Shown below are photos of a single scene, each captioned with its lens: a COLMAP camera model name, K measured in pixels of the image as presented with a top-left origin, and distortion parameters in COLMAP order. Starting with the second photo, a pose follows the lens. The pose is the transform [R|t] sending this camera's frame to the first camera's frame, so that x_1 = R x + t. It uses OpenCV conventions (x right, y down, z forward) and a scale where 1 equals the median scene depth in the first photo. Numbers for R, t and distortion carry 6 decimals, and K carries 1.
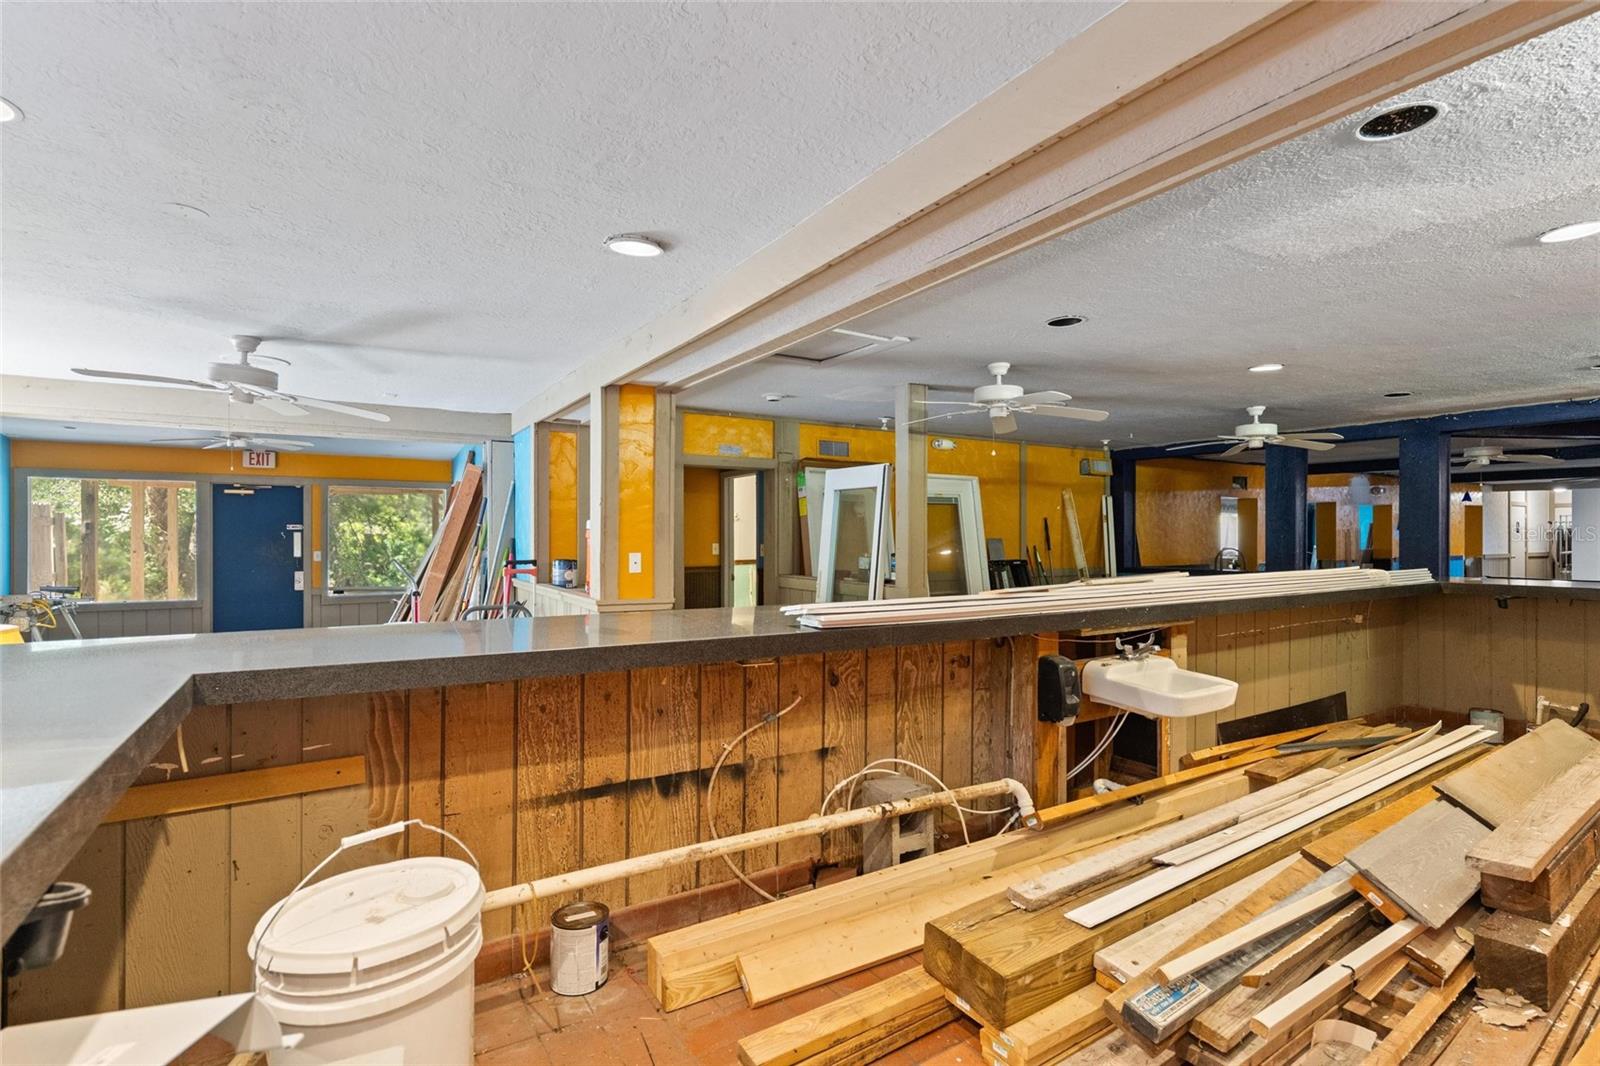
lens RADIAL K [[746.4, 0, 793.3], [0, 746.4, 533.0], [0, 0, 1]] dist [-0.001513, -0.000024]
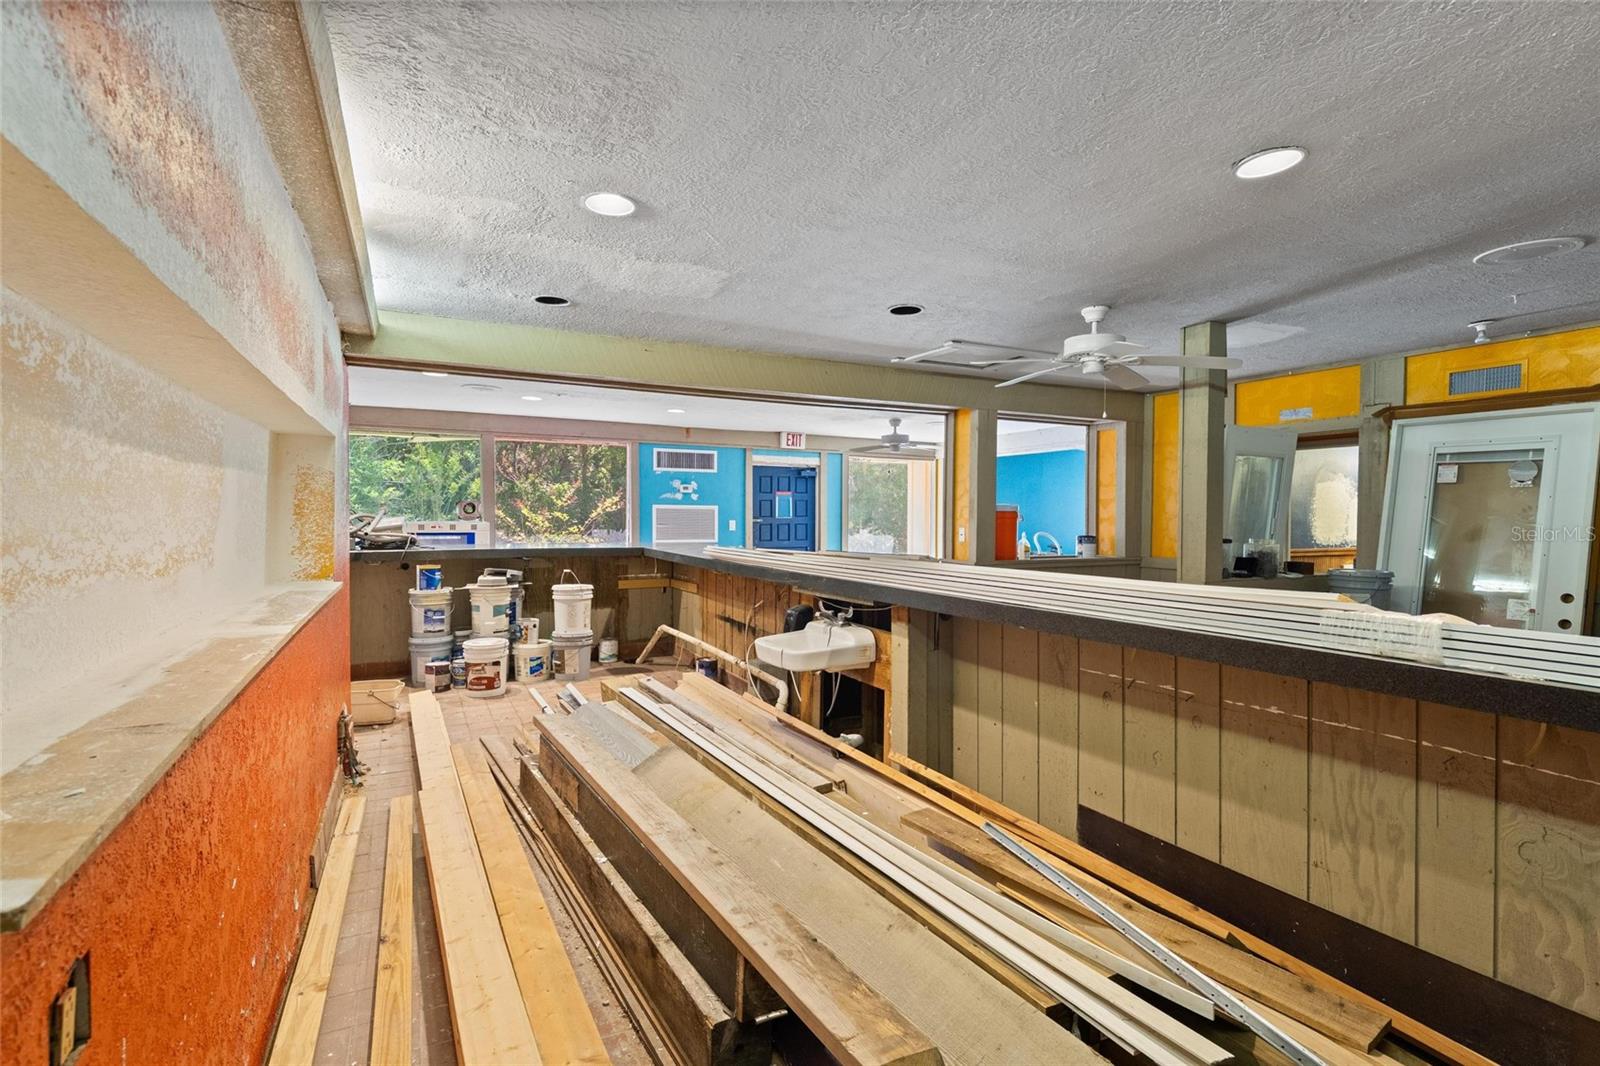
lens RADIAL K [[758.6, 0, 820.3], [0, 758.6, 522.8], [0, 0, 1]] dist [-0.000810, -0.000030]
pose [[-0.054077, 0.007705, -0.998507, 0.786091], [-0.002541, 0.999966, 0.007853, 0.003893], [0.998534, 0.002962, -0.054055, 0.514970]]
